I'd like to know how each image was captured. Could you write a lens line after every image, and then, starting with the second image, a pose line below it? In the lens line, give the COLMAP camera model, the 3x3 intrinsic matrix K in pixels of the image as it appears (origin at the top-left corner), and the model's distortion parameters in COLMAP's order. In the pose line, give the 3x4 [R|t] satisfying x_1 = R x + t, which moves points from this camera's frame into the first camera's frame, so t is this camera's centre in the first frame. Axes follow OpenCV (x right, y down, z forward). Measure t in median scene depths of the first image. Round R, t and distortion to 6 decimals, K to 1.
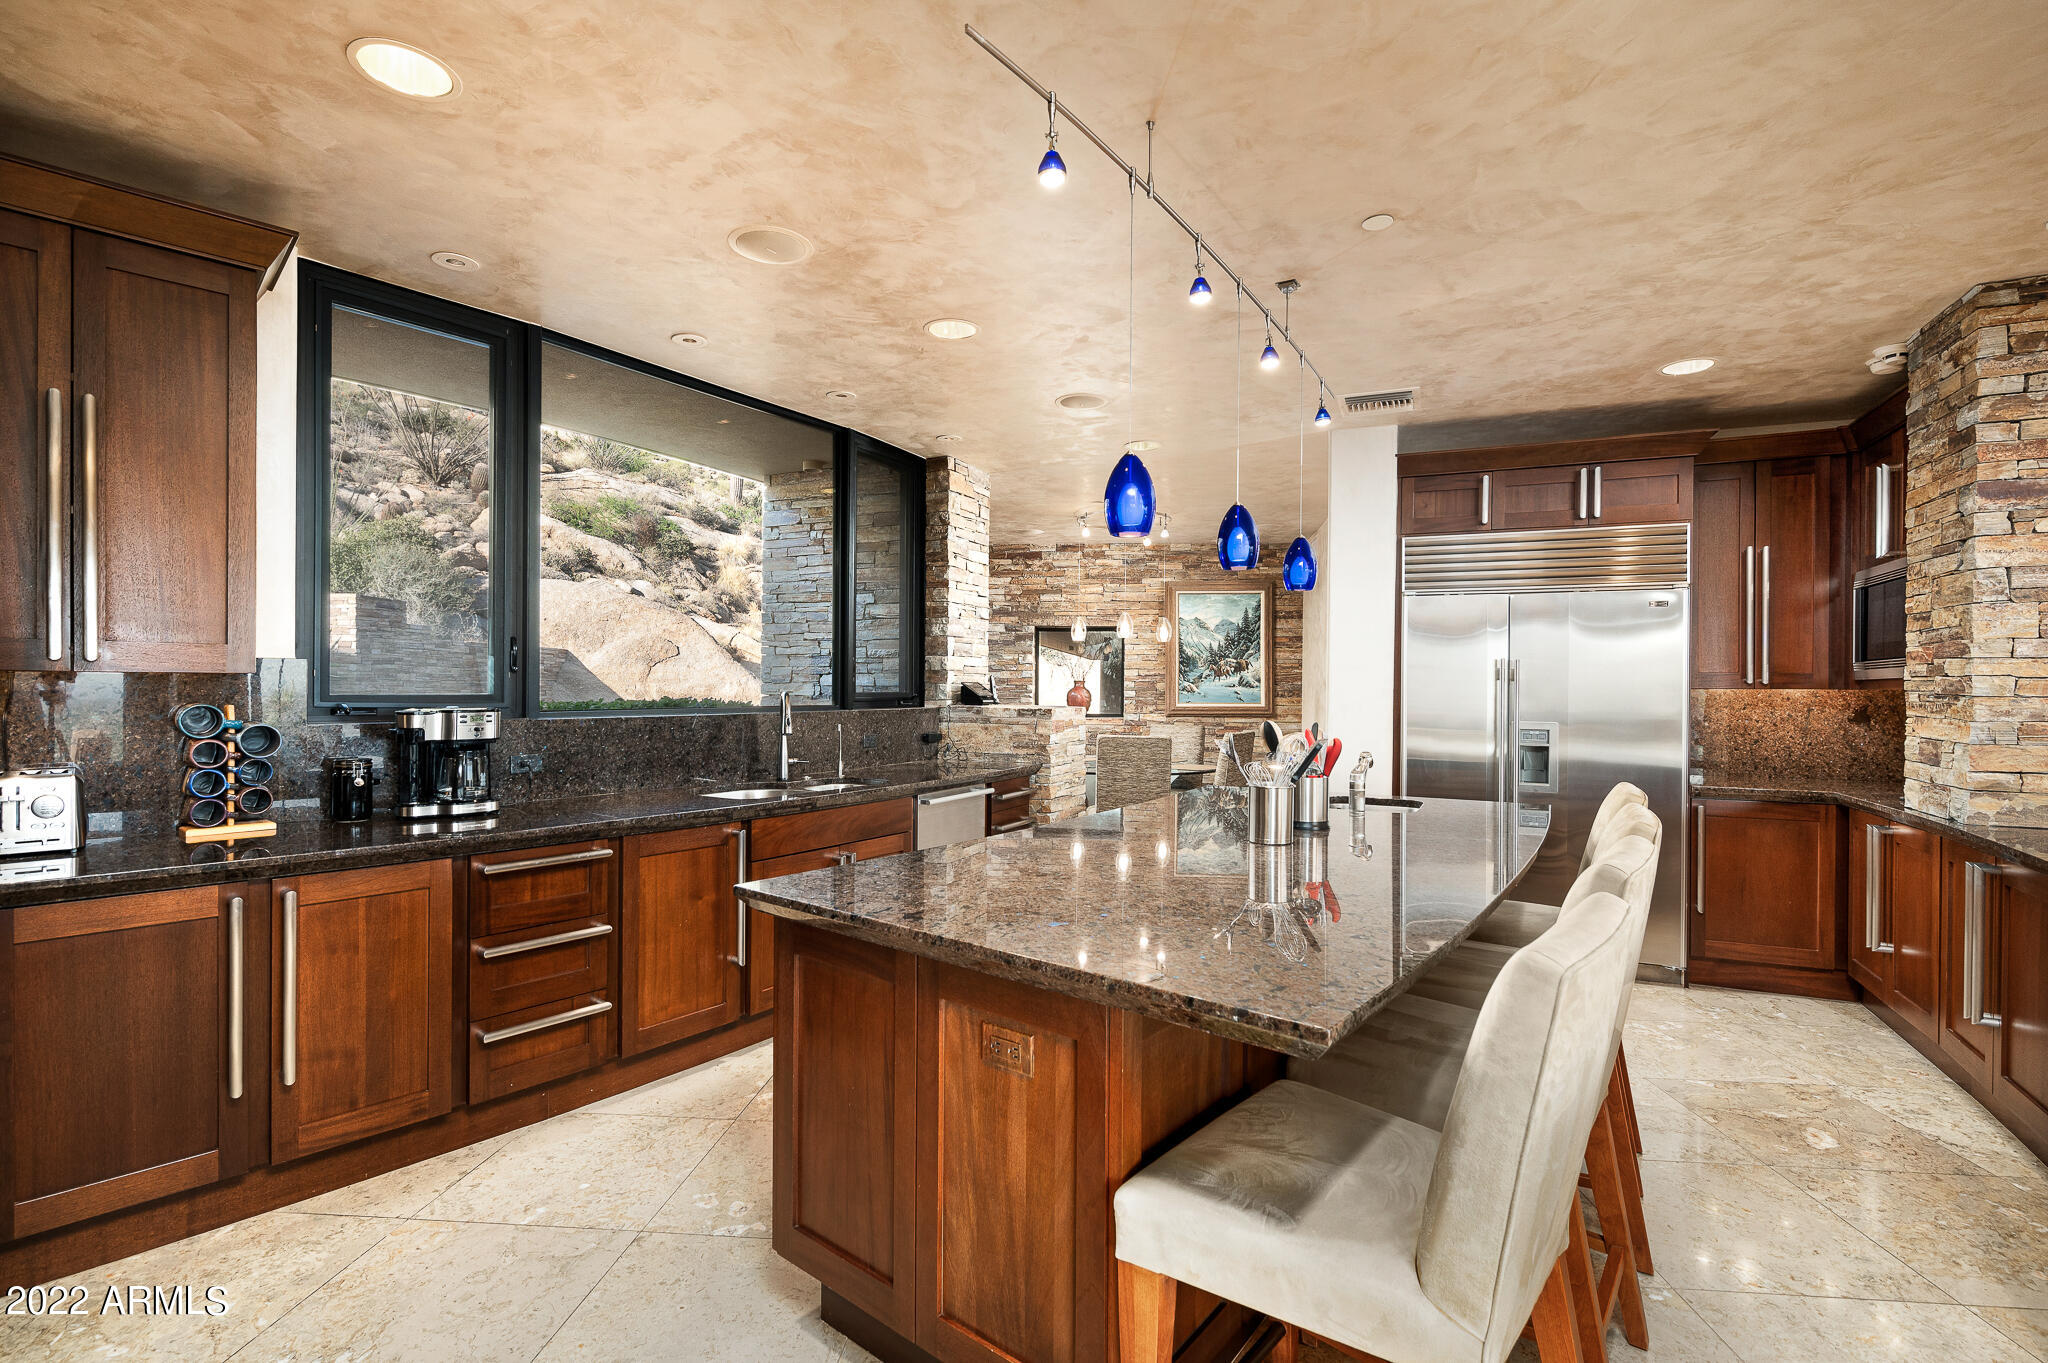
lens RADIAL K [[932.0, 0, 1024.0], [0, 932.0, 681.5], [0, 0, 1]] dist [0.010851, 0.000583]
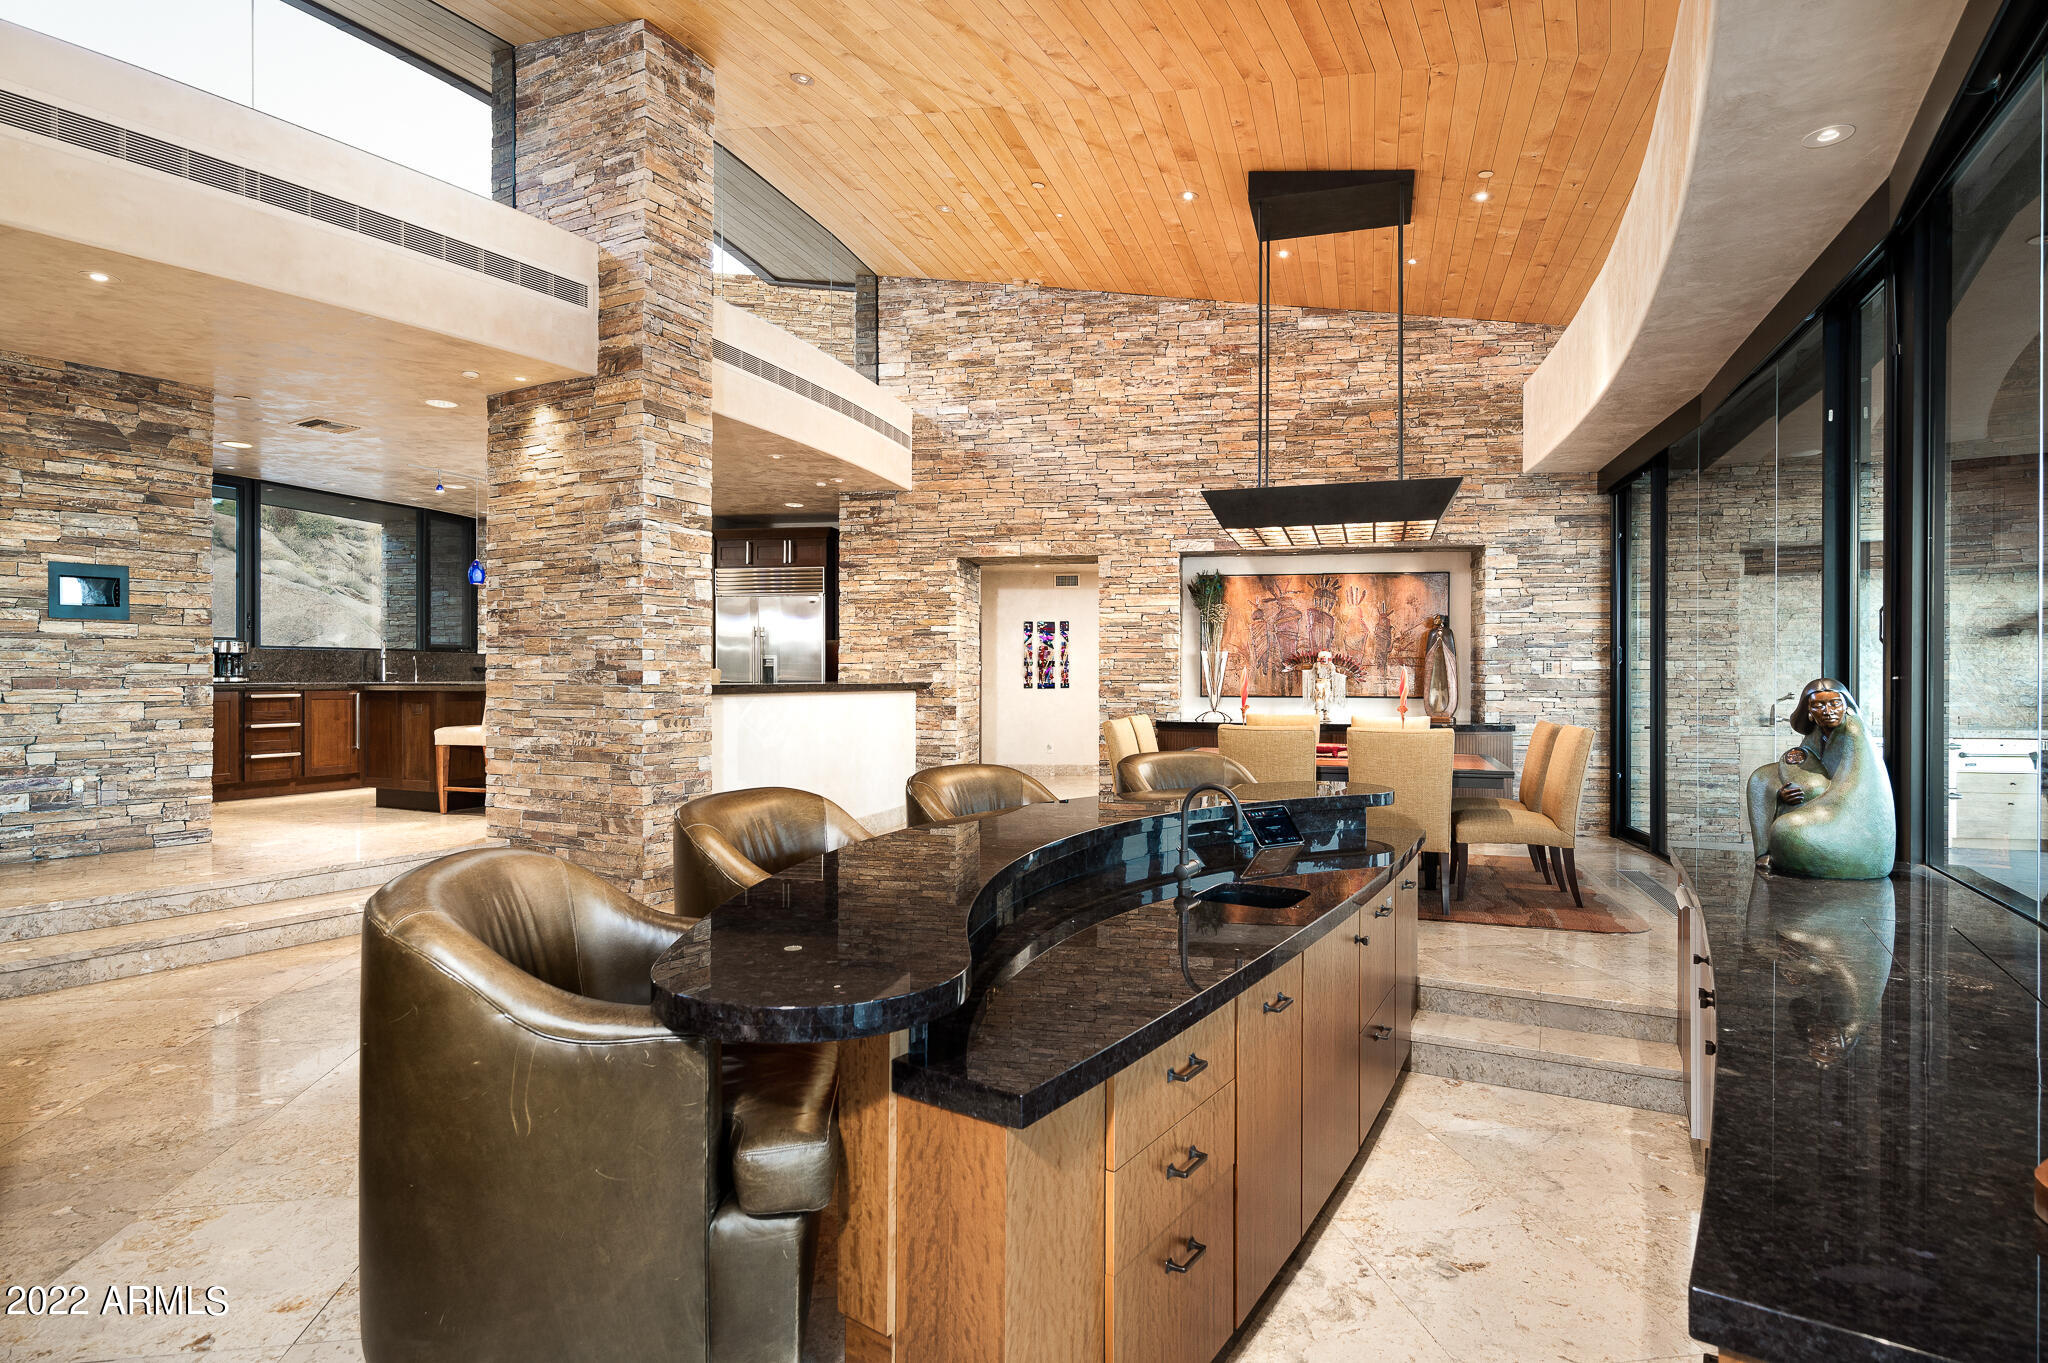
lens RADIAL K [[1062.1, 0, 1030.6], [0, 1062.1, 680.3], [0, 0, 1]] dist [-0.000098, 0.000024]
pose [[0.972905, -0.008541, 0.231048, 0.547272], [0.006776, 0.999941, 0.008431, 0.081331], [-0.231106, -0.006637, 0.972906, -1.501217]]
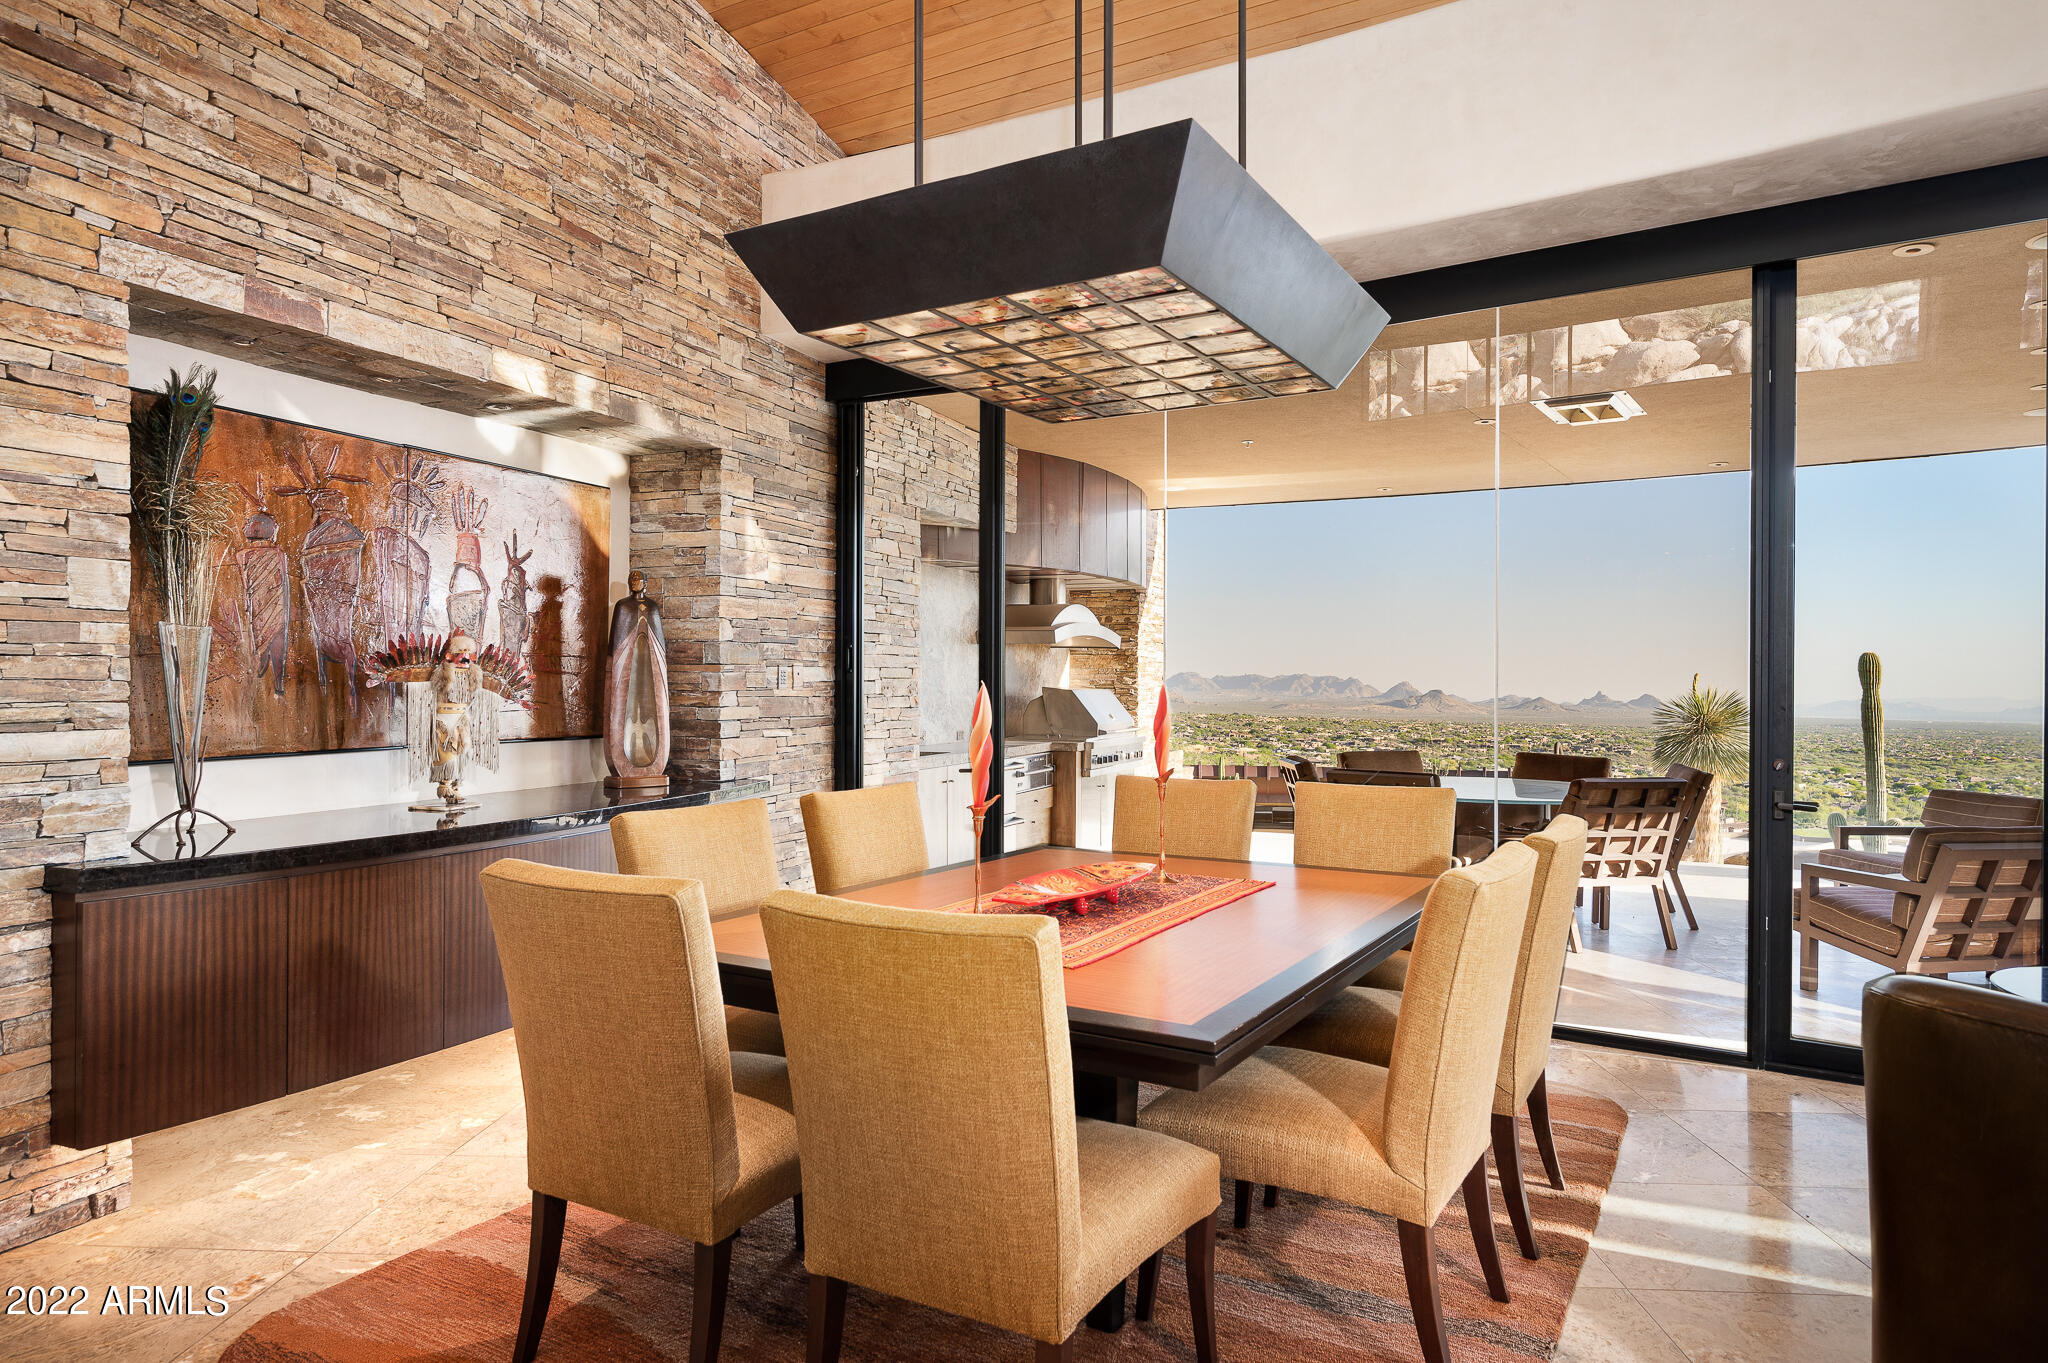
lens RADIAL K [[1251.9, 0, 1029.1], [0, 1251.9, 678.4], [0, 0, 1]] dist [0.002822, 0.000691]
pose [[-0.025777, -0.008728, 0.999630, 0.572208], [-0.005777, 0.999946, 0.008582, 0.068572], [-0.999651, -0.005554, -0.025826, -0.102386]]
